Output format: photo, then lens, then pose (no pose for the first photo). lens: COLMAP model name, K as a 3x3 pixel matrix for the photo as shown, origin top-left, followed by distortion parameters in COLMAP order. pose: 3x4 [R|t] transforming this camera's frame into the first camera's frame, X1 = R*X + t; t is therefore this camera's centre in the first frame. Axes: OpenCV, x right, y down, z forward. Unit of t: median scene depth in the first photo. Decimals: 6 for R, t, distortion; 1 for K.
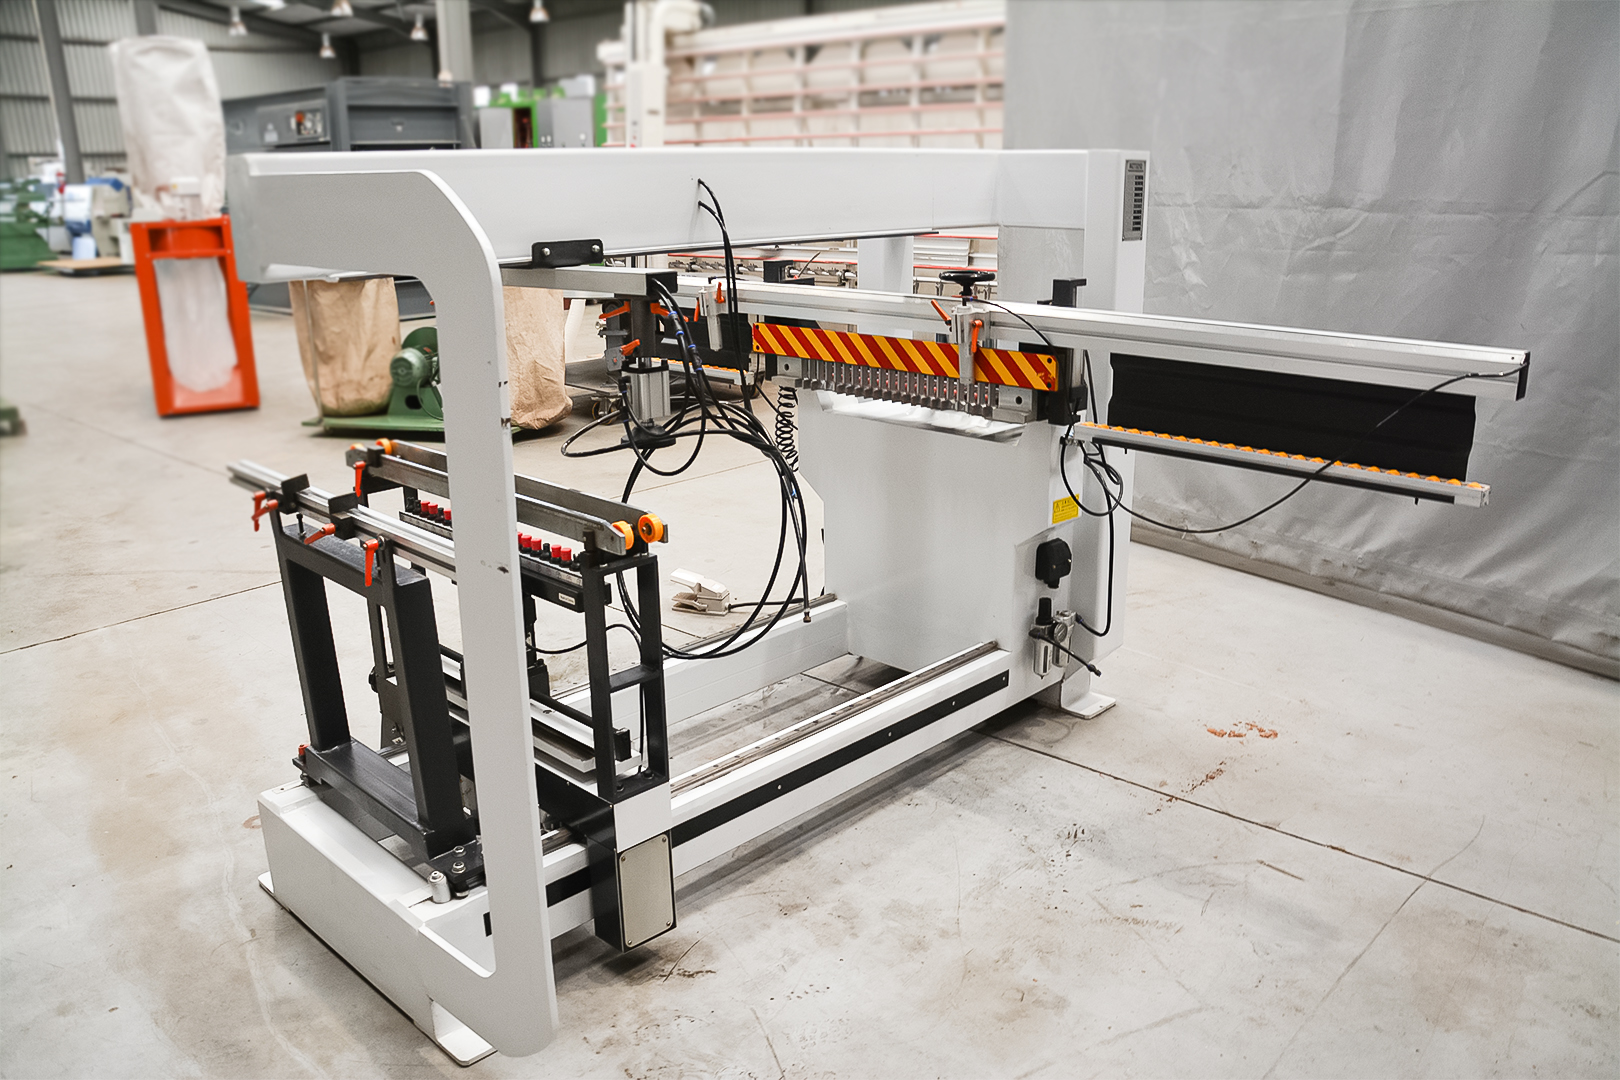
lens RADIAL K [[1262.9, 0, 810.0], [0, 1262.9, 540.0], [0, 0, 1]] dist [-0.147967, 0.111363]
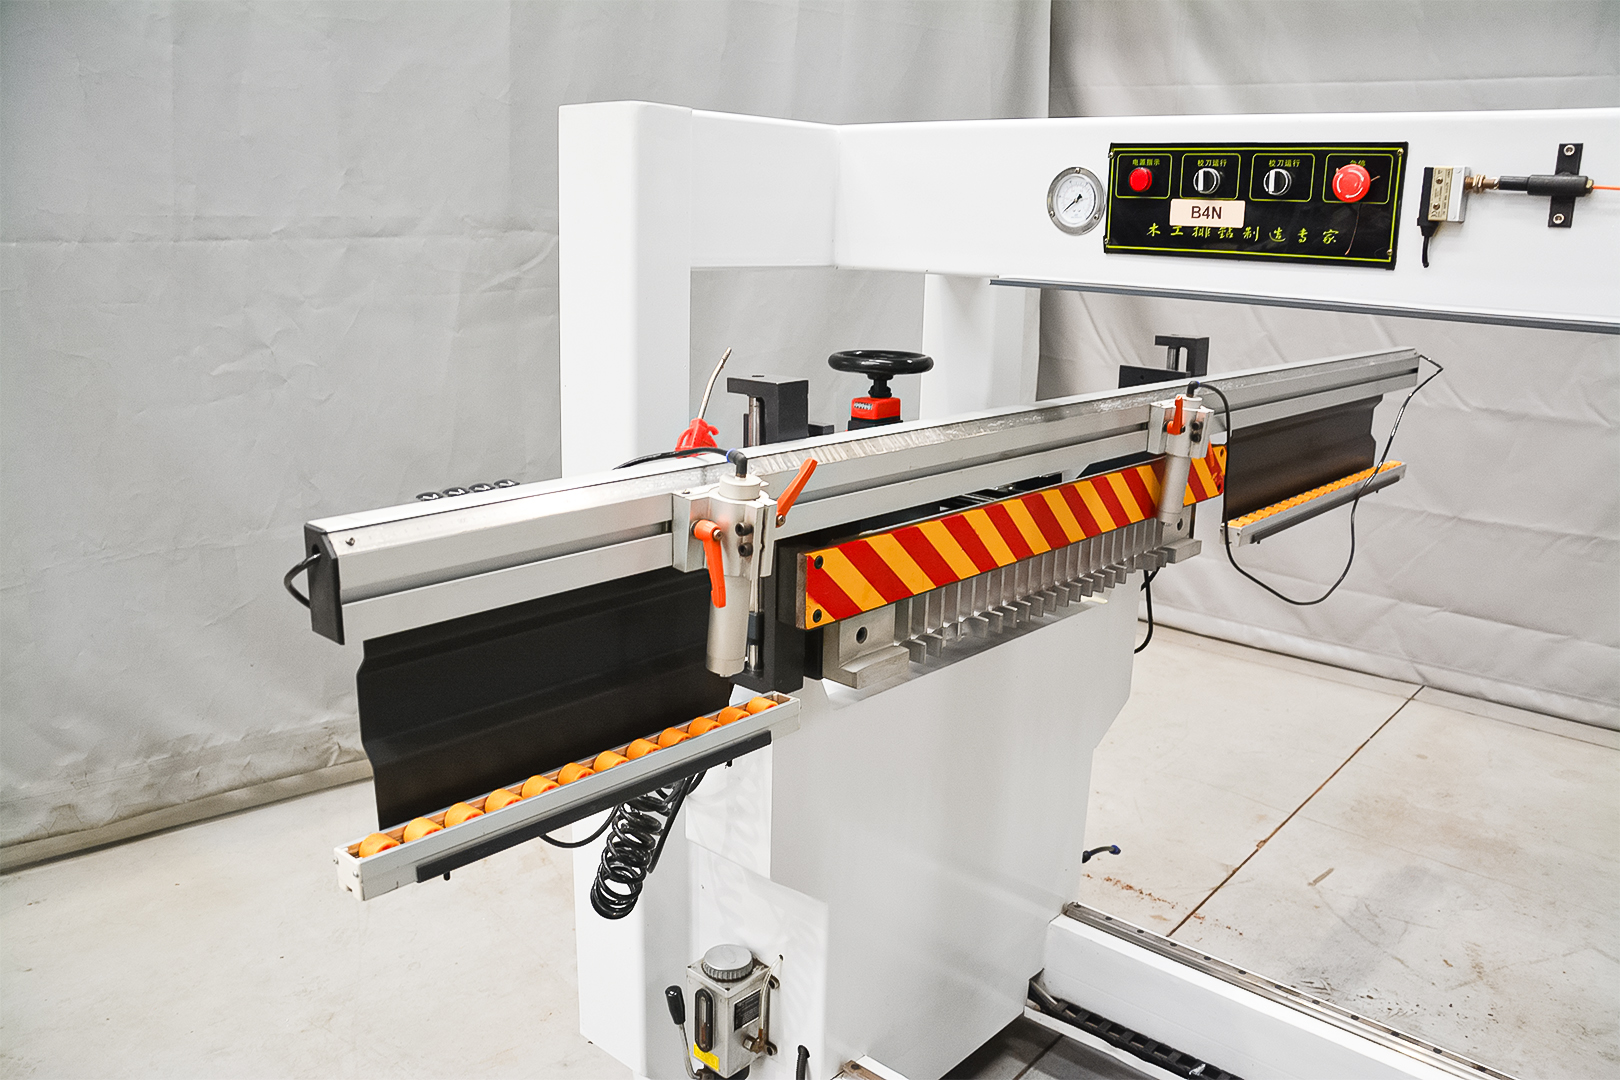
lens RADIAL K [[1262.7, 0, 813.3], [0, 1262.7, 538.8], [0, 0, 1]] dist [-0.160401, 0.114411]
pose [[-0.039012, -0.235447, 0.971104, -0.408614], [0.263297, 0.935077, 0.237290, -0.271492], [-0.963926, 0.264946, 0.025513, 1.020218]]
